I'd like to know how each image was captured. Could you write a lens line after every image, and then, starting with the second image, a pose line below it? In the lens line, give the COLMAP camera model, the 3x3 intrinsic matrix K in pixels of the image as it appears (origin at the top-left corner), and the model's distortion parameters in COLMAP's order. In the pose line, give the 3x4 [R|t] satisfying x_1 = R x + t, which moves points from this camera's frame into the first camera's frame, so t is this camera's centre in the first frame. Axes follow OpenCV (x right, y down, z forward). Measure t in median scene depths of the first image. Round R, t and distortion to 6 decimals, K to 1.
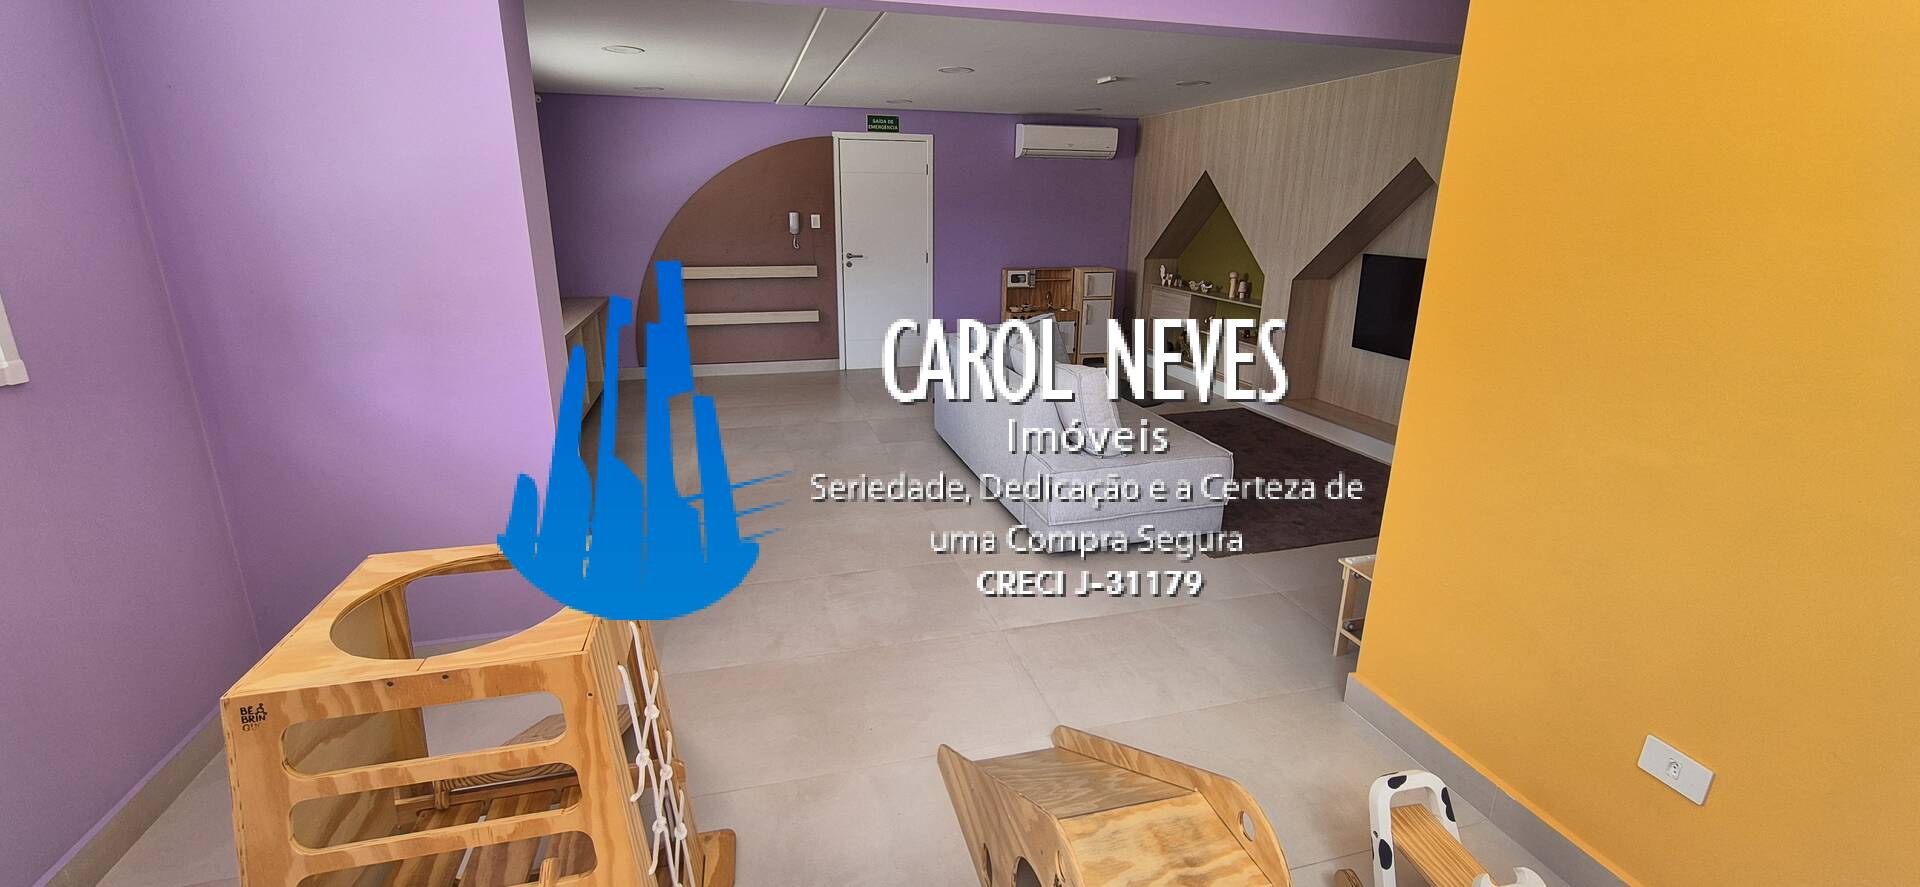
lens RADIAL K [[790.8, 0, 956.7], [0, 790.8, 435.1], [0, 0, 1]] dist [-0.002476, -0.000273]
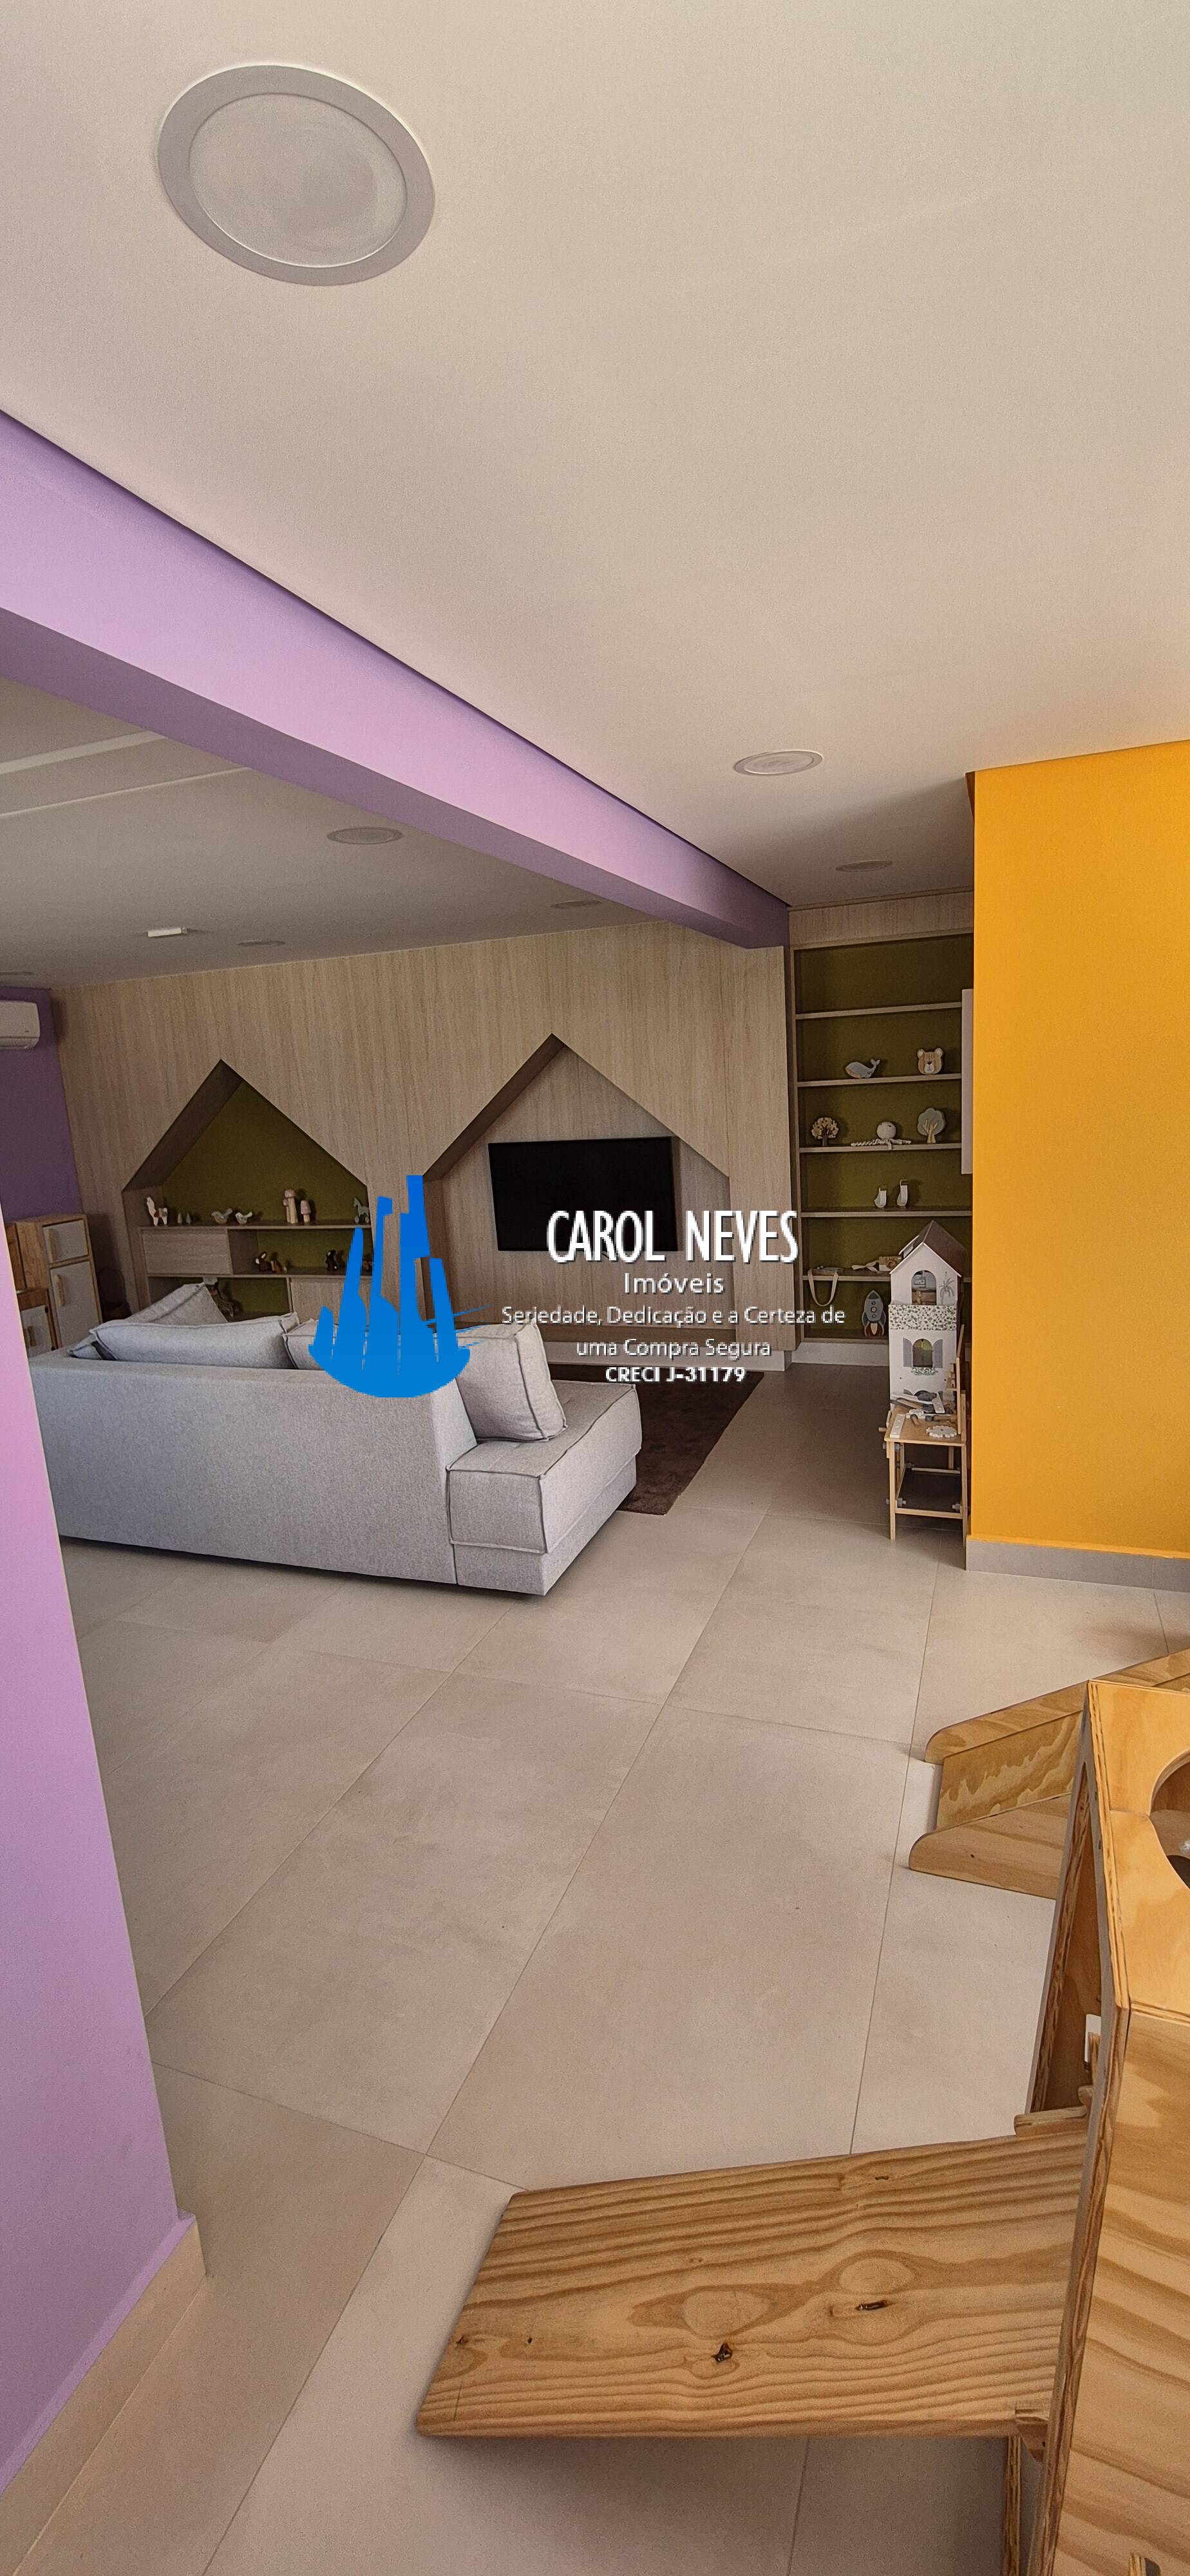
lens RADIAL K [[1060.9, 0, 579.1], [0, 1060.9, 1287.2], [0, 0, 1]] dist [-0.002476, -0.000273]
pose [[0.584196, -0.201791, 0.786127, -0.554531], [0.291148, 0.956236, 0.029096, -0.127406], [-0.757594, 0.211882, 0.617380, 0.365762]]
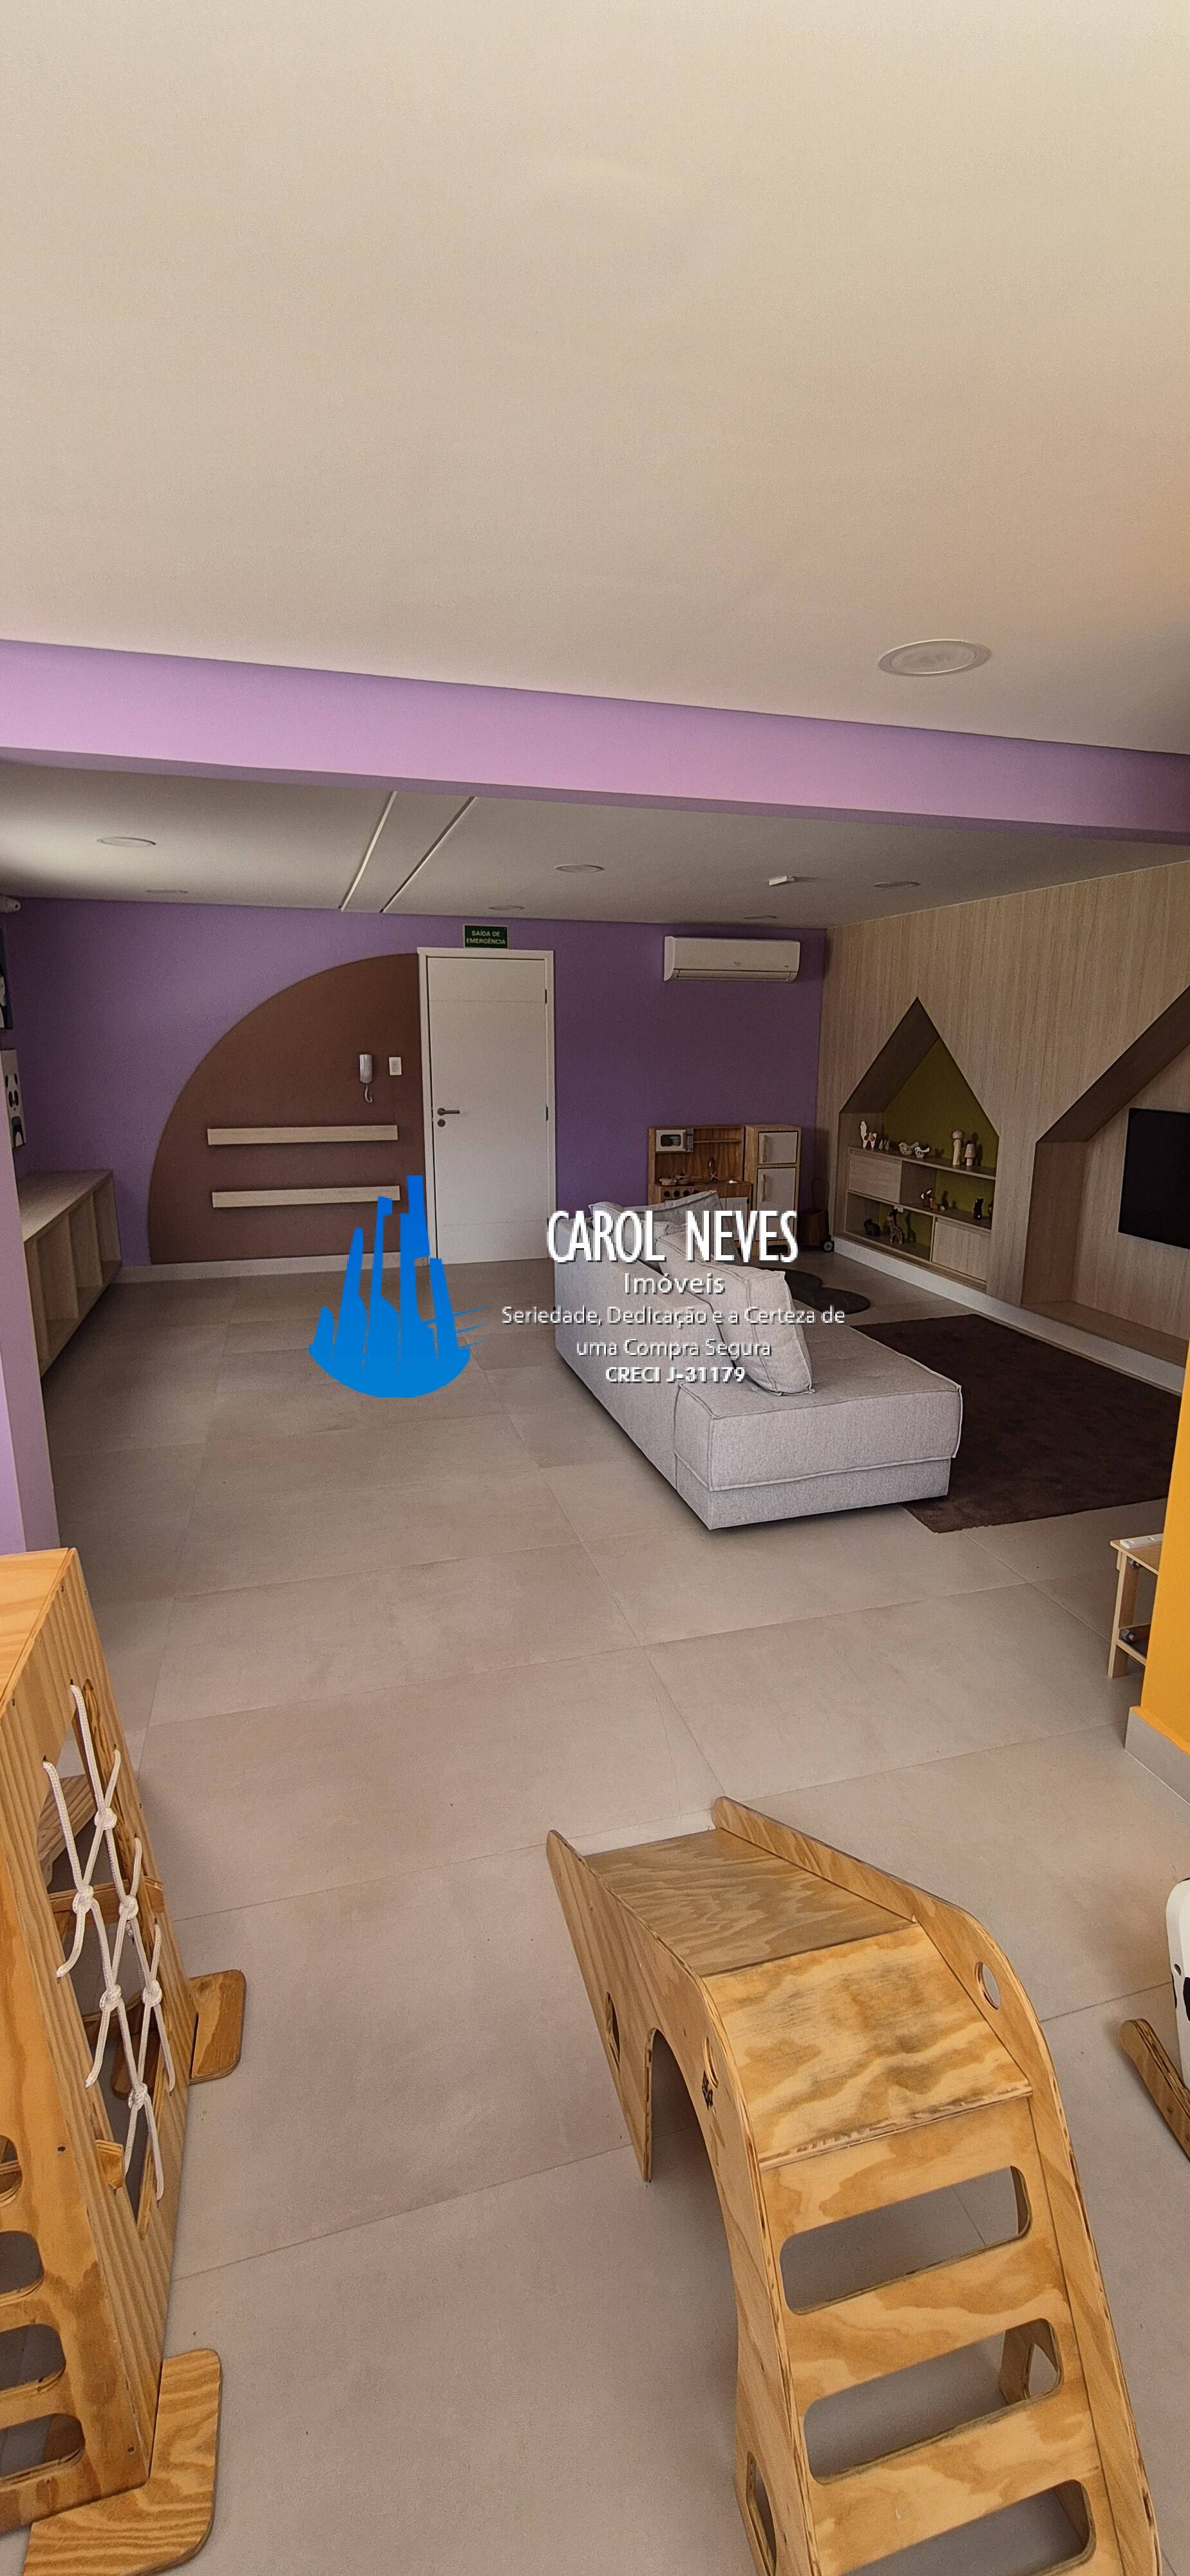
lens RADIAL K [[1060.9, 0, 617.3], [0, 1060.9, 1284.1], [0, 0, 1]] dist [-0.002476, -0.000273]
pose [[0.999765, -0.009362, 0.019566, 0.016482], [0.010394, 0.998524, -0.053316, -0.023409], [-0.019038, 0.053507, 0.998386, 0.031302]]
